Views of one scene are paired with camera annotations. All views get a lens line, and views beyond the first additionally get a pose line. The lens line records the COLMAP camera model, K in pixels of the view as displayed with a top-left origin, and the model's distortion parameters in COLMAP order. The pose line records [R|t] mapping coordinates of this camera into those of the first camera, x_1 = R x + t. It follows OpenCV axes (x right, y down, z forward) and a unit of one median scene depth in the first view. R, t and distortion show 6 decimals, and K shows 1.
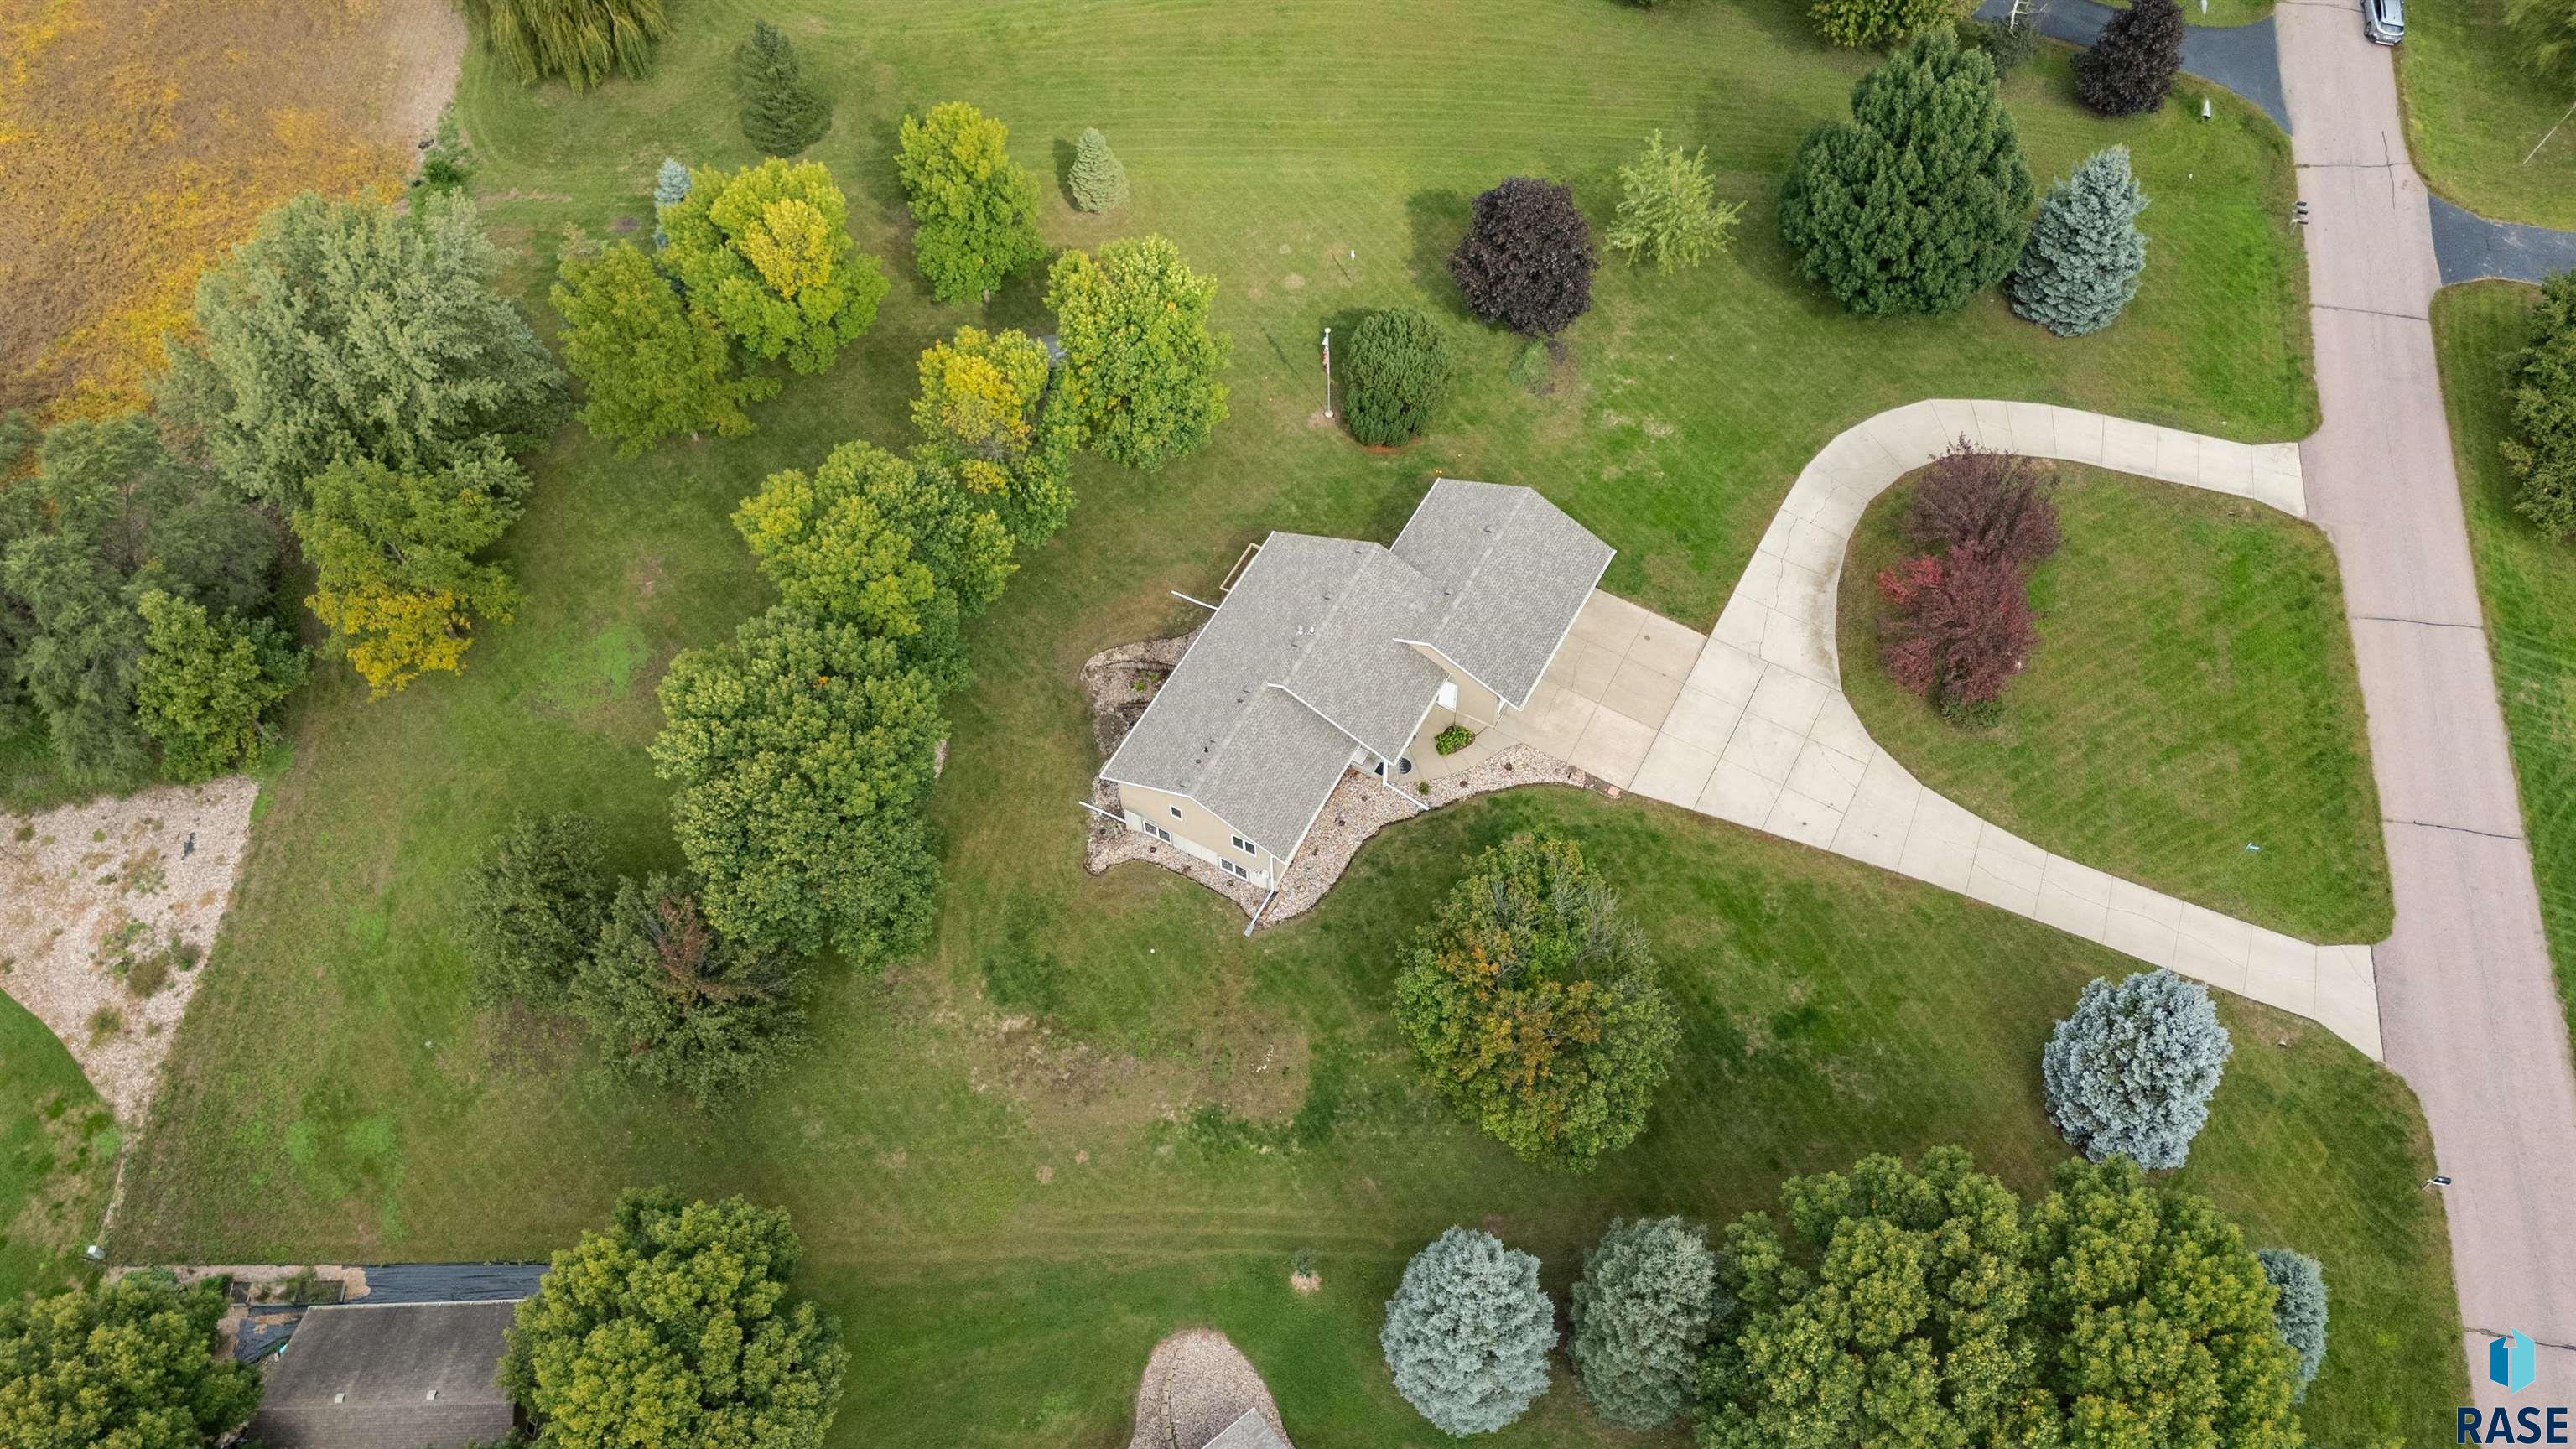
lens RADIAL K [[1884.3, 0, 1288.0], [0, 1884.3, 724.5], [0, 0, 1]] dist [0.086330, -0.094758]
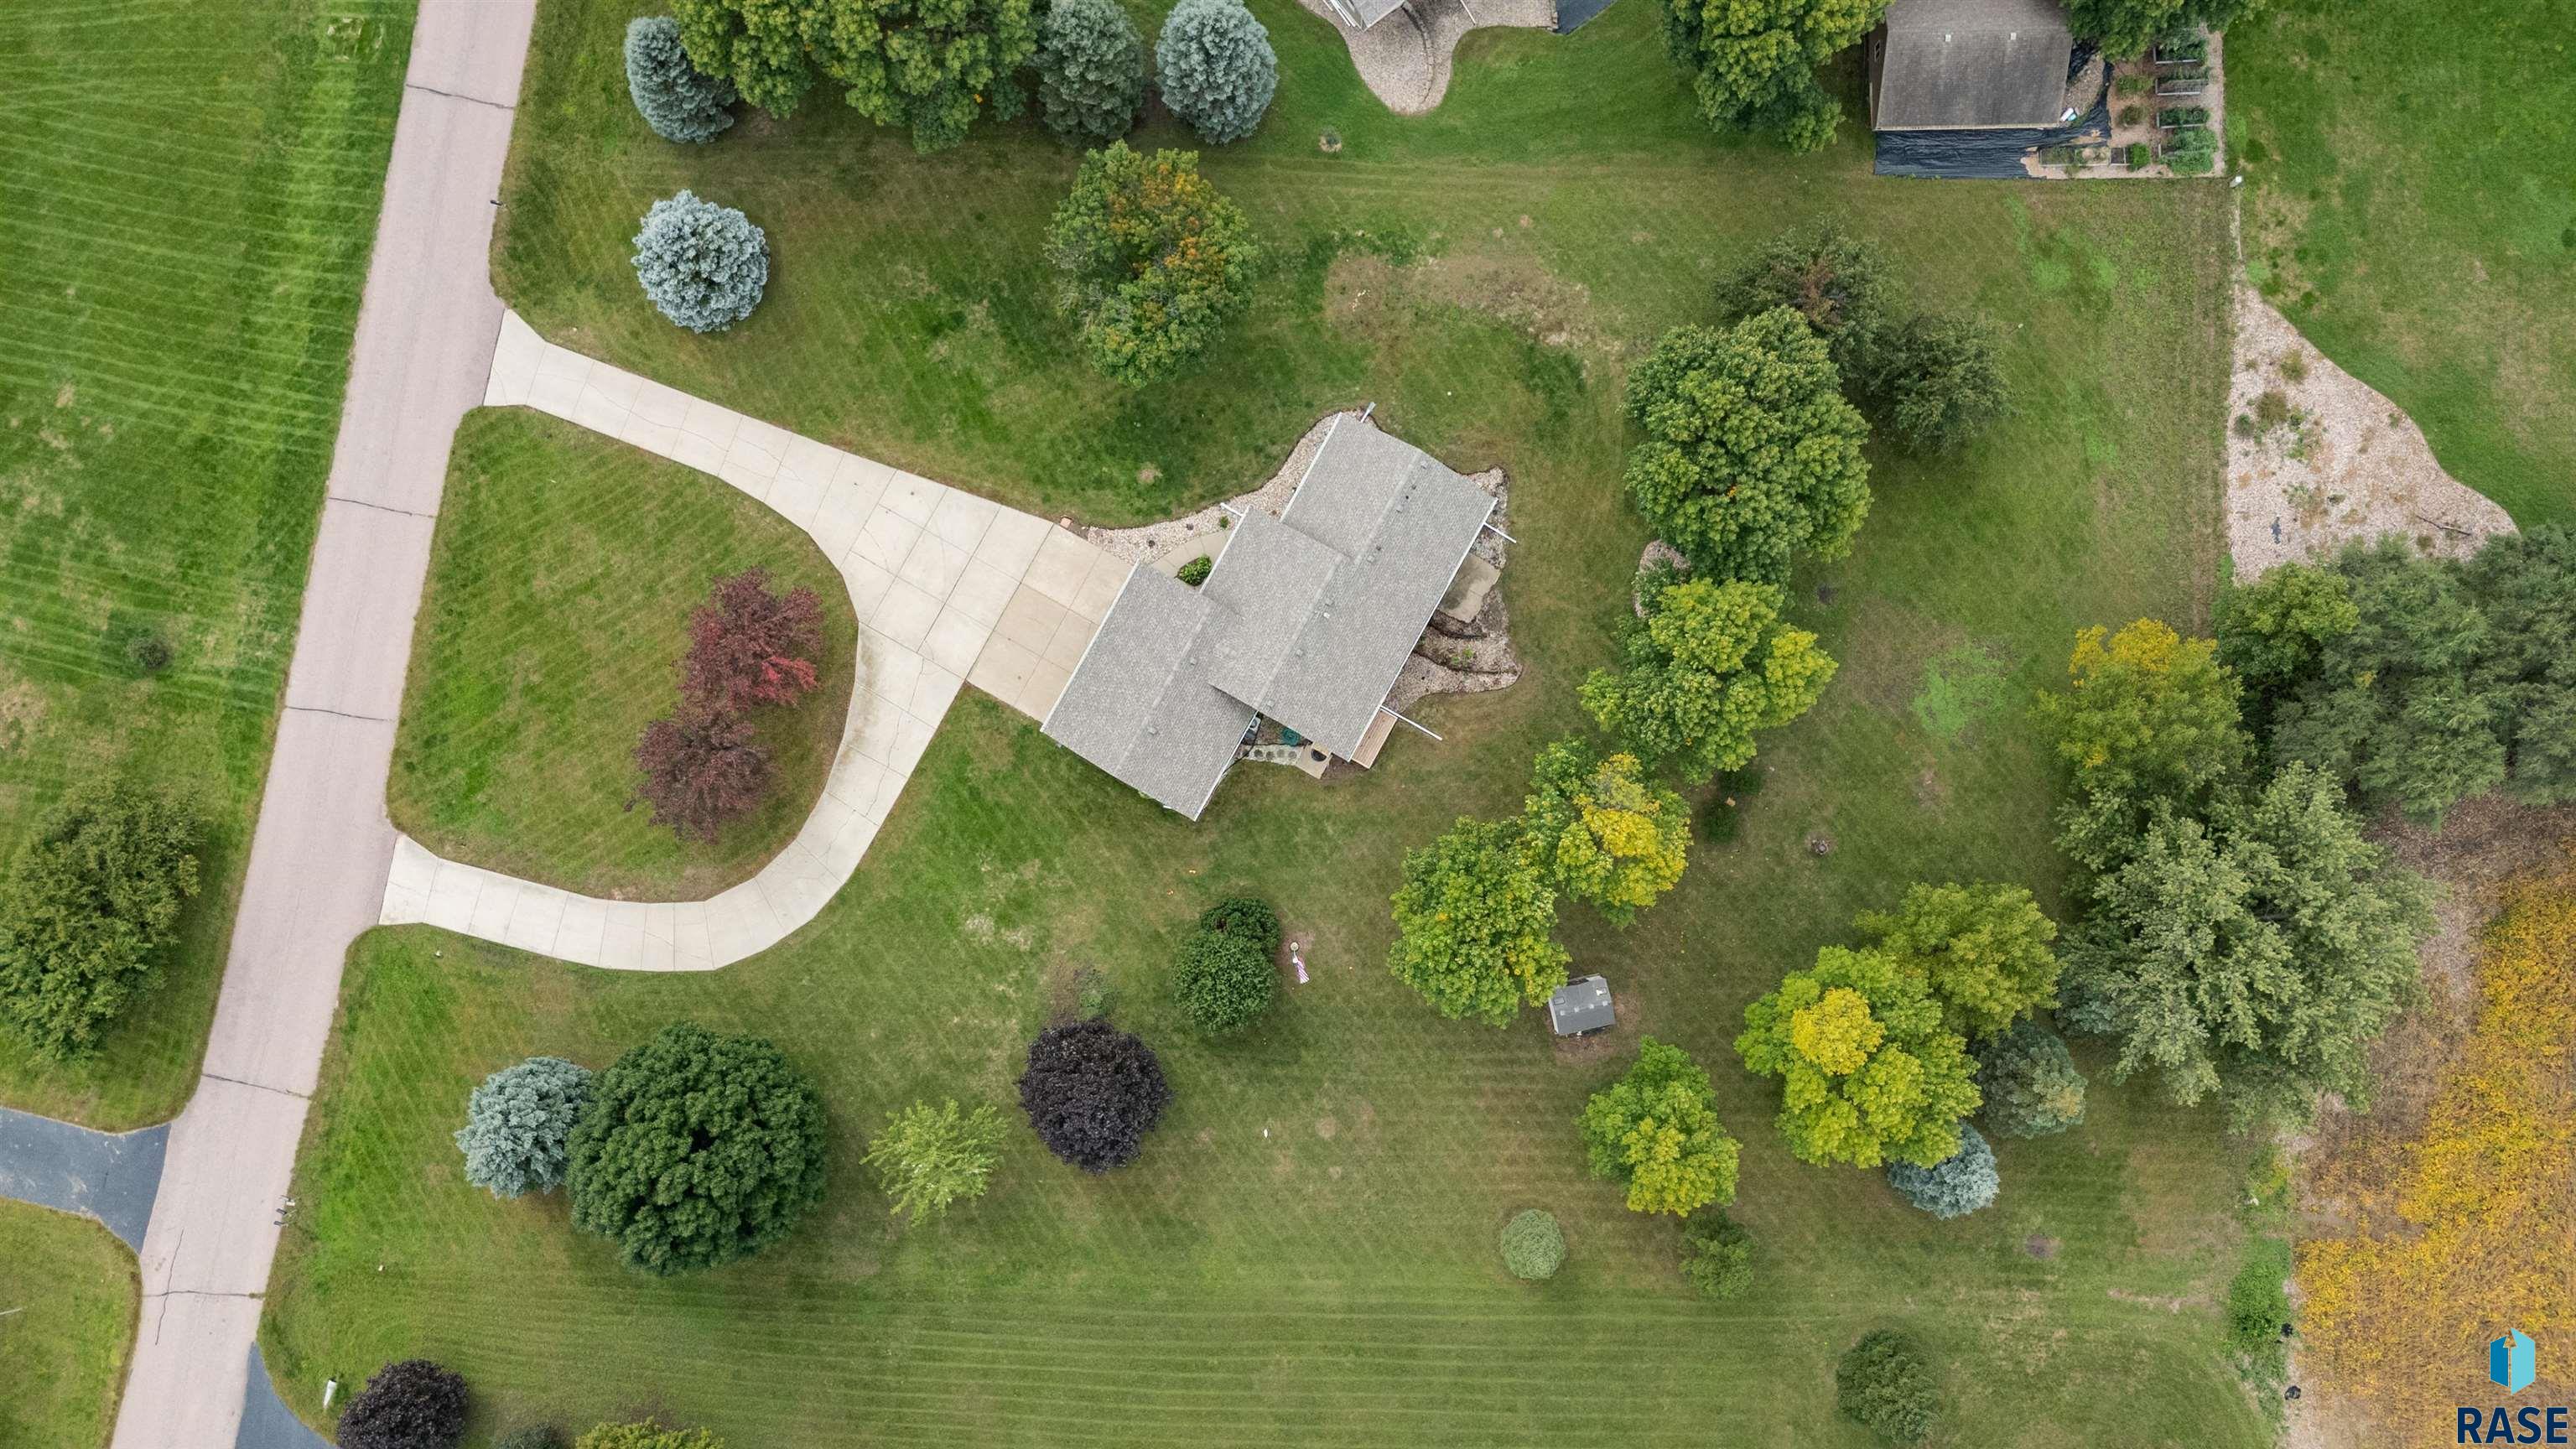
lens RADIAL K [[1884.3, 0, 1288.0], [0, 1884.3, 724.5], [0, 0, 1]] dist [0.086330, -0.094758]
pose [[-0.999412, -0.009973, 0.032819, -0.008376], [0.026885, -0.821922, 0.568965, -0.738179], [0.021300, 0.569513, 0.821706, 0.095066]]
